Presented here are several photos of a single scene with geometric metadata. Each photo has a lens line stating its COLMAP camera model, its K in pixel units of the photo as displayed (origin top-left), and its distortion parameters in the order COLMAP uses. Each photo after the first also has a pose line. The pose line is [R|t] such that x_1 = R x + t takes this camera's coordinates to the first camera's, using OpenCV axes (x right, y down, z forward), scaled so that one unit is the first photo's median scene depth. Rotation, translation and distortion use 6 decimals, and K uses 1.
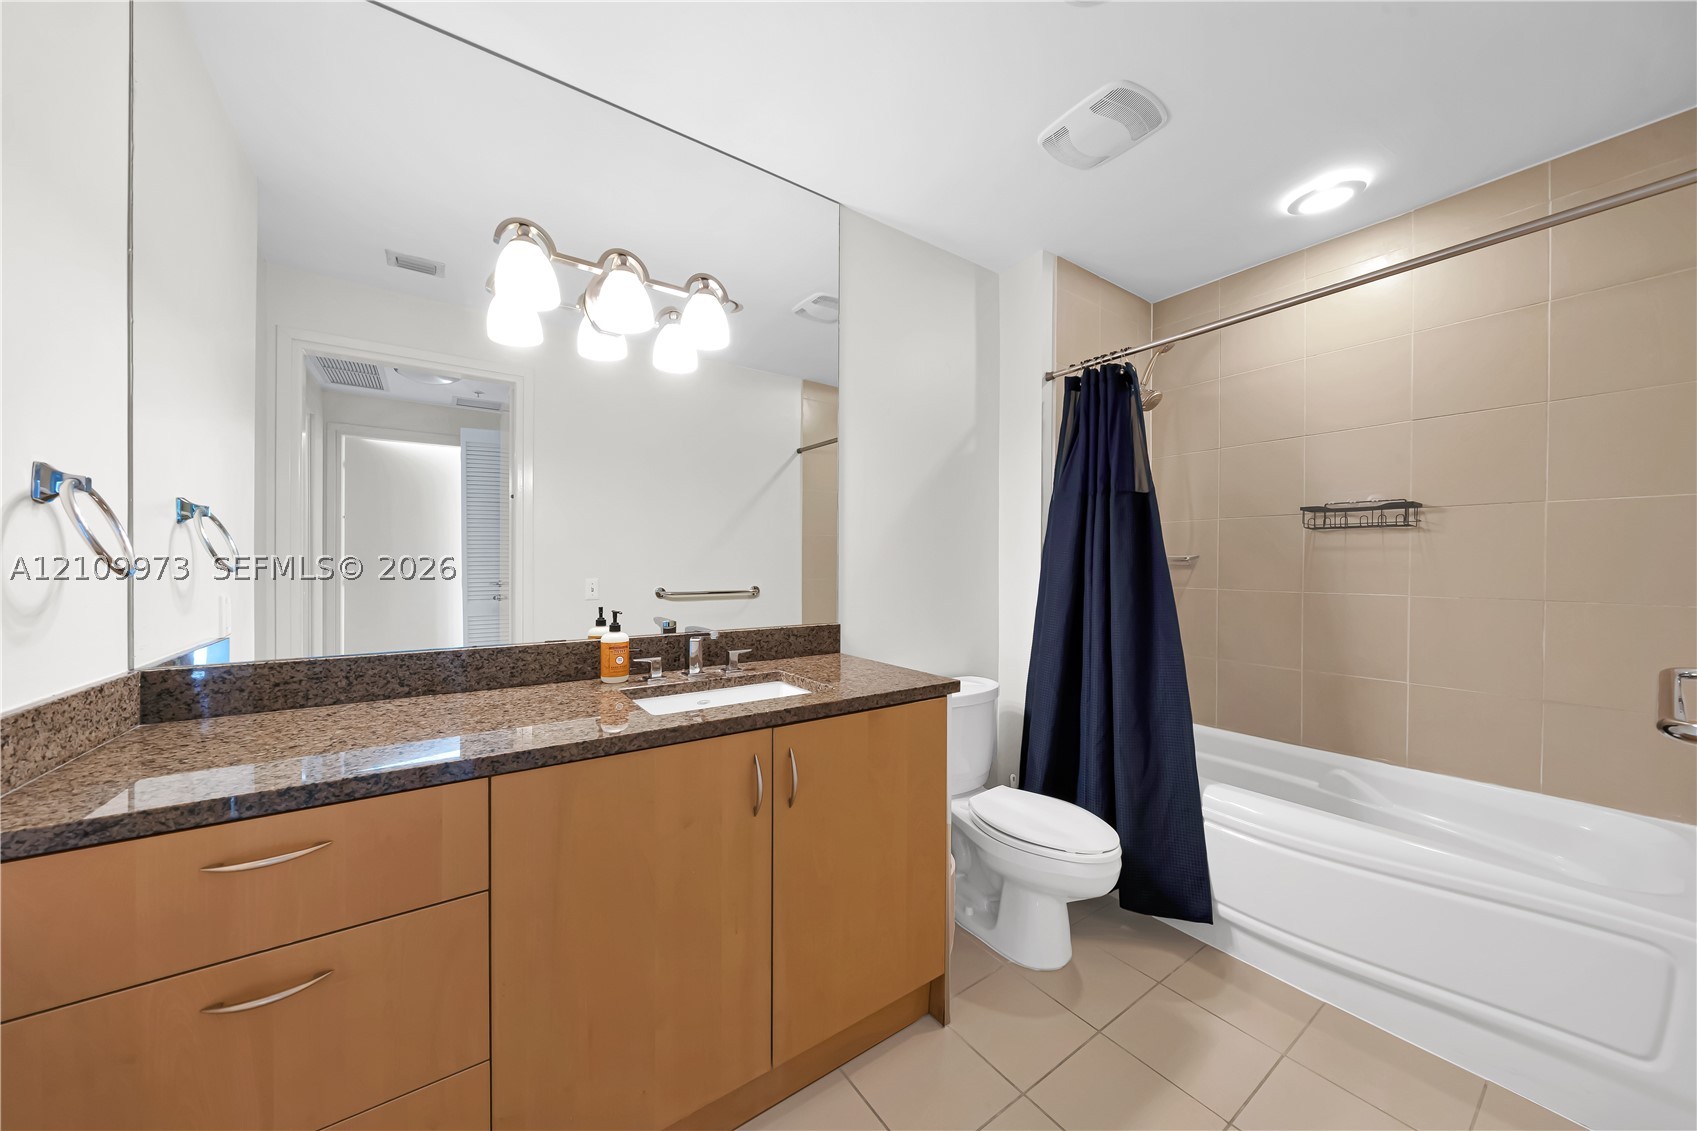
lens RADIAL K [[550.6, 0, 846.9], [0, 550.6, 565.9], [0, 0, 1]] dist [-0.005926, -0.000047]
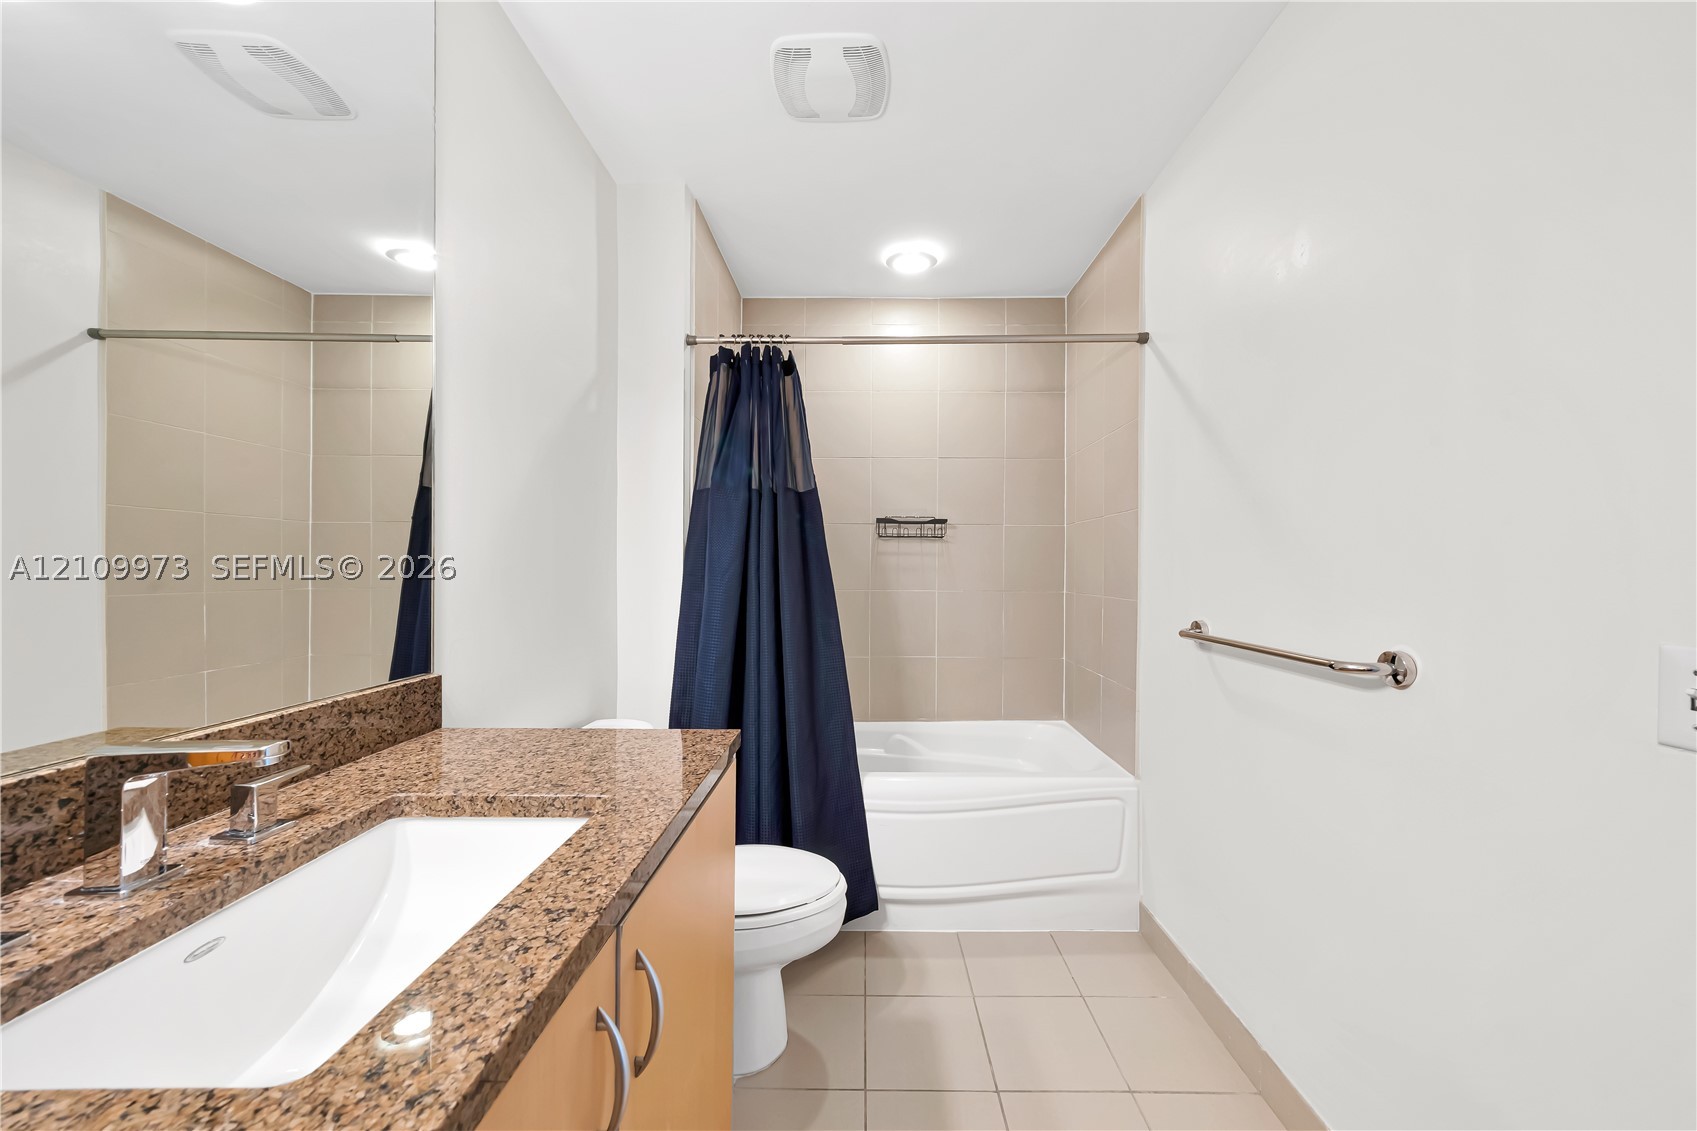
lens RADIAL K [[590.1, 0, 857.6], [0, 590.1, 567.7], [0, 0, 1]] dist [0.008028, -0.000005]
pose [[0.601563, -0.000734, 0.798825, -0.240079], [0.001440, 0.999999, -0.000165, -0.000330], [-0.798824, 0.001250, 0.601563, 0.321835]]
